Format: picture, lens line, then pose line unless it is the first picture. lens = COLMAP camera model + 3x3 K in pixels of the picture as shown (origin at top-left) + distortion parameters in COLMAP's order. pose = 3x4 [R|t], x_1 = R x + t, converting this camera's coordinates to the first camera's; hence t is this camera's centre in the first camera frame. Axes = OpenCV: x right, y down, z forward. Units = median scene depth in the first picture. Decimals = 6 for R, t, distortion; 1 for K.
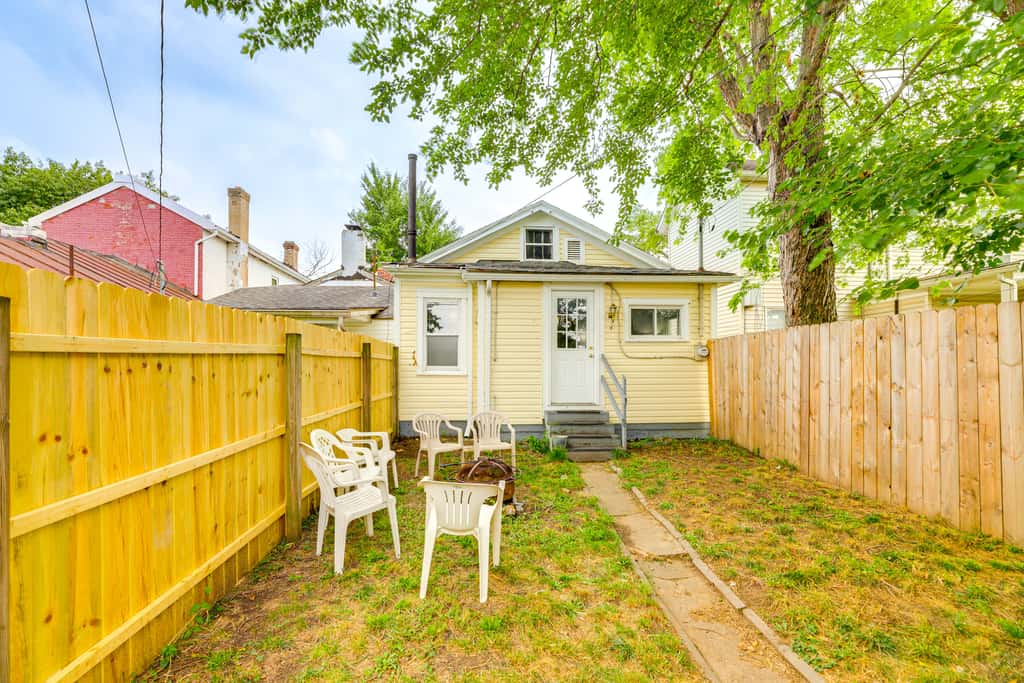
lens RADIAL K [[420.7, 0, 510.8], [0, 420.7, 363.6], [0, 0, 1]] dist [-0.001138, -0.000332]
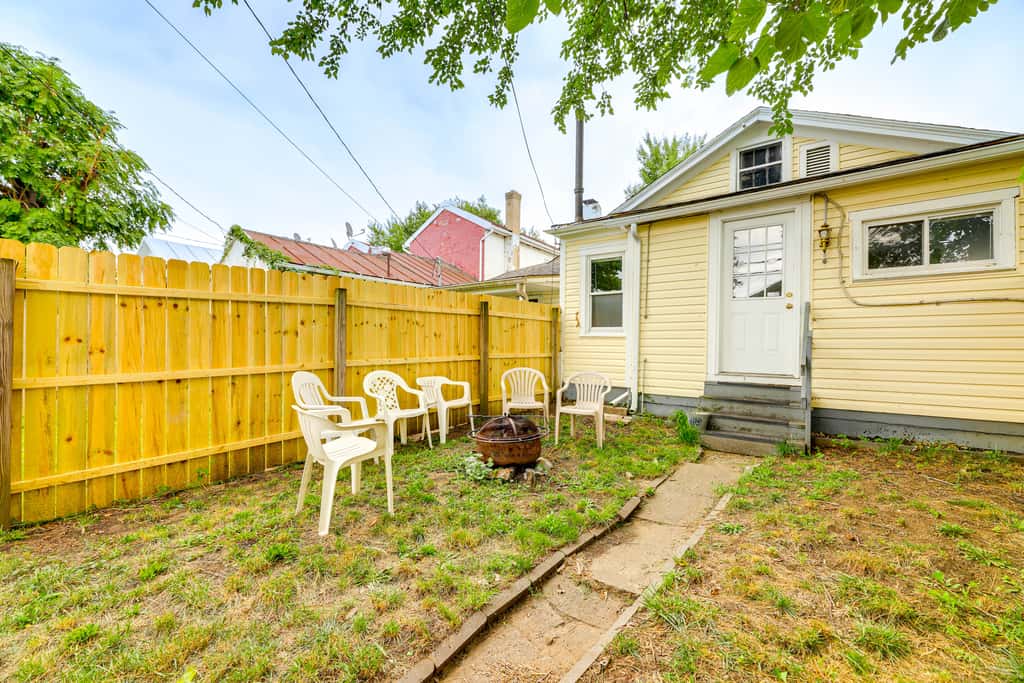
lens RADIAL K [[413.8, 0, 512.0], [0, 413.8, 341.5], [0, 0, 1]] dist [0.001428, 0.000151]
pose [[0.740896, 0.000915, -0.671619, 0.393345], [0.000136, 0.999999, 0.001513, 0.048197], [0.671619, -0.001212, 0.740895, 0.250305]]
